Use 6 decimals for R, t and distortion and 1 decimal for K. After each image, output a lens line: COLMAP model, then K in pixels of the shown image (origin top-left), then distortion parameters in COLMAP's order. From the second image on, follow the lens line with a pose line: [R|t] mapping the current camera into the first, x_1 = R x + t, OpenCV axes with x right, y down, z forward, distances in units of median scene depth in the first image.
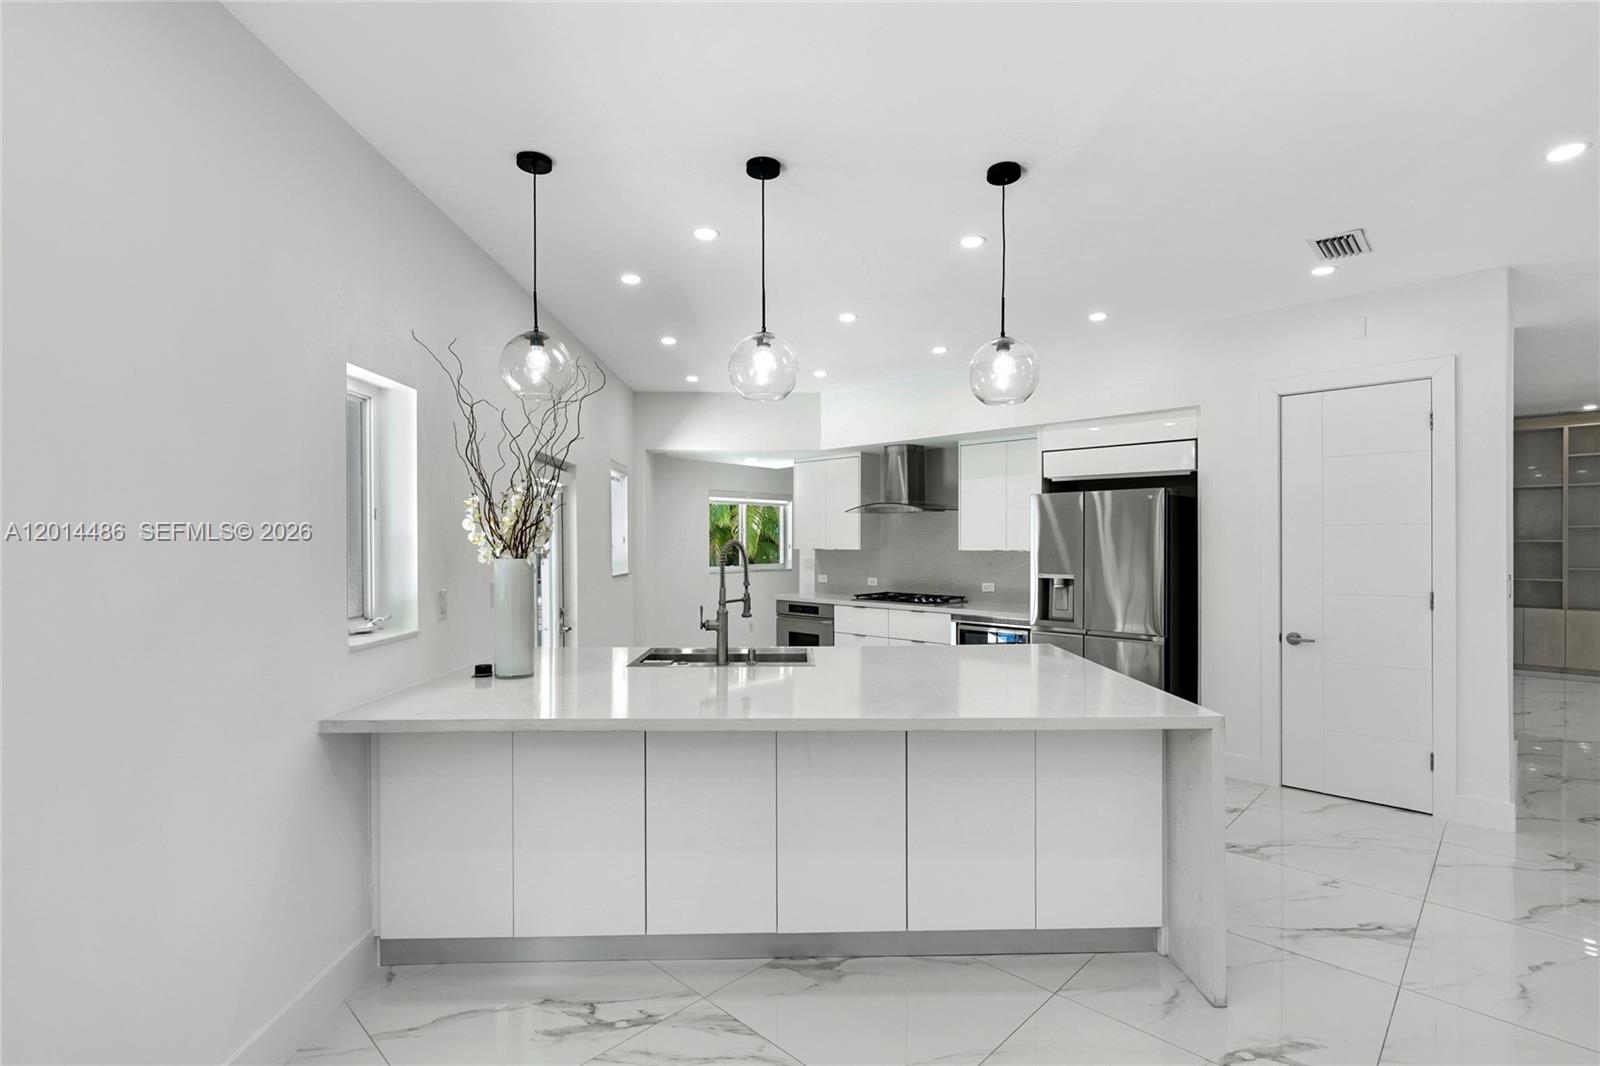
lens RADIAL K [[767.5, 0, 802.5], [0, 767.5, 541.4], [0, 0, 1]] dist [-0.003597, -0.000099]
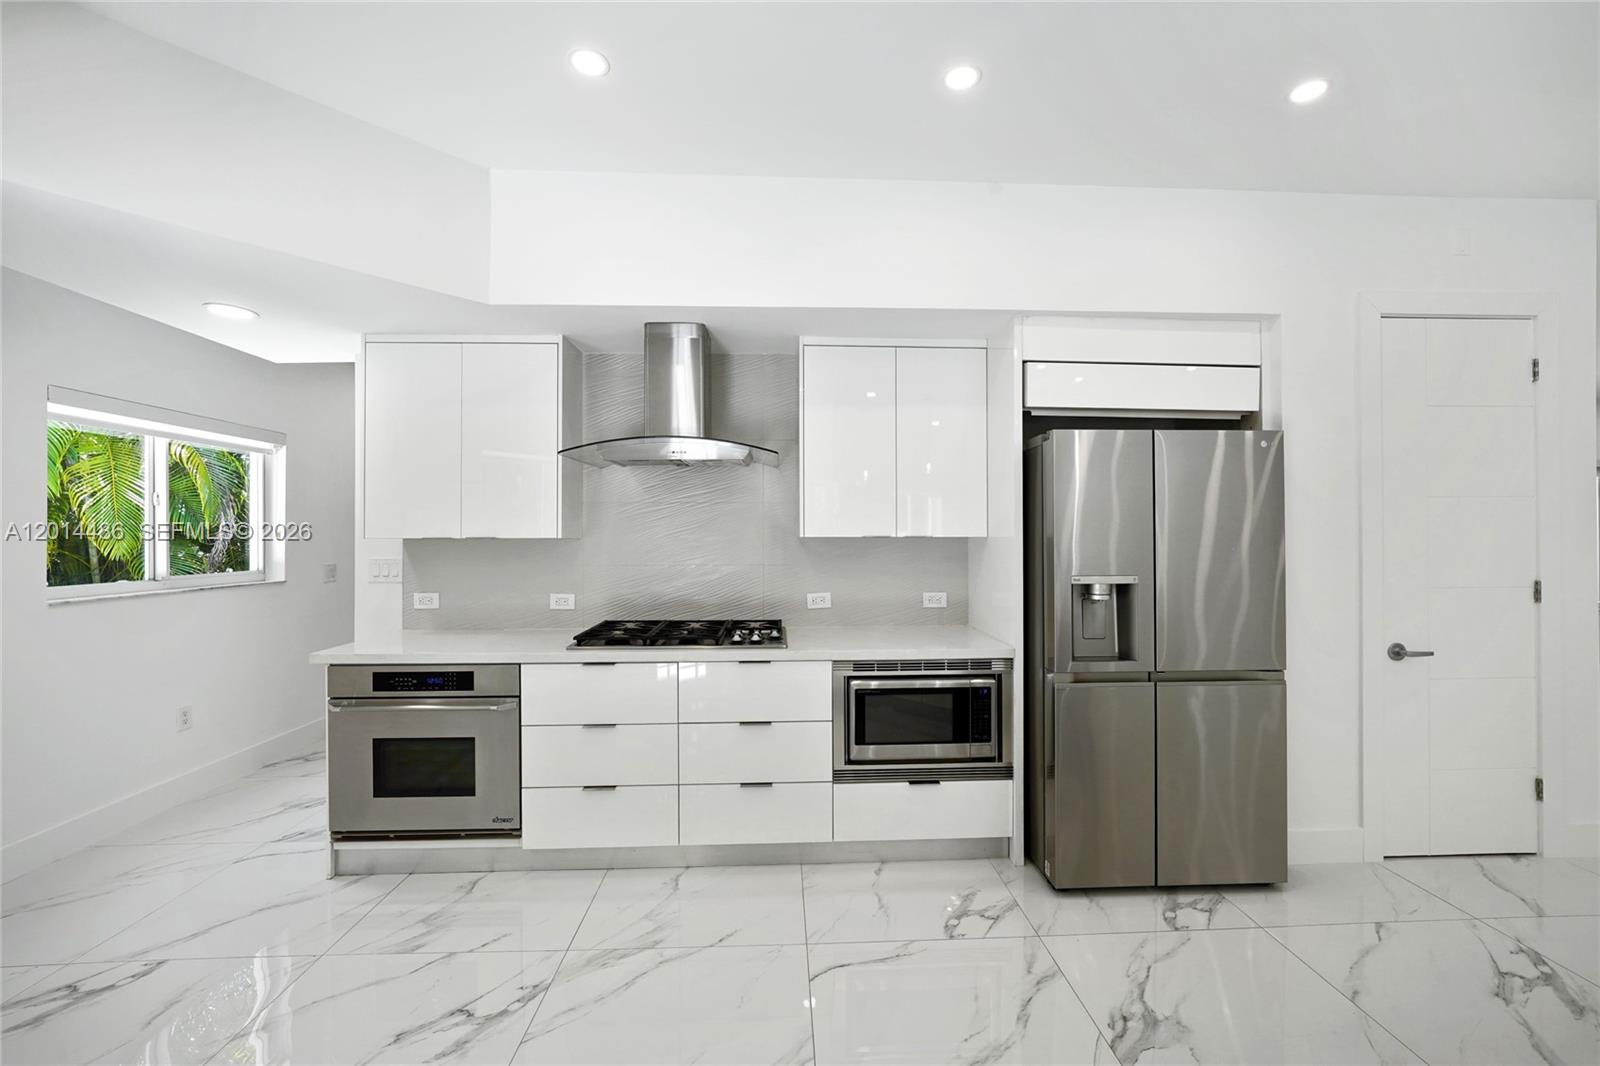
lens RADIAL K [[637.8, 0, 800.0], [0, 637.8, 533.0], [0, 0, 1]] dist [-0.009004, -0.000005]
pose [[0.684953, 0.000453, 0.728587, -0.112968], [0.002763, 0.999991, -0.003219, 0.009320], [-0.728582, 0.004218, 0.684946, 0.623416]]
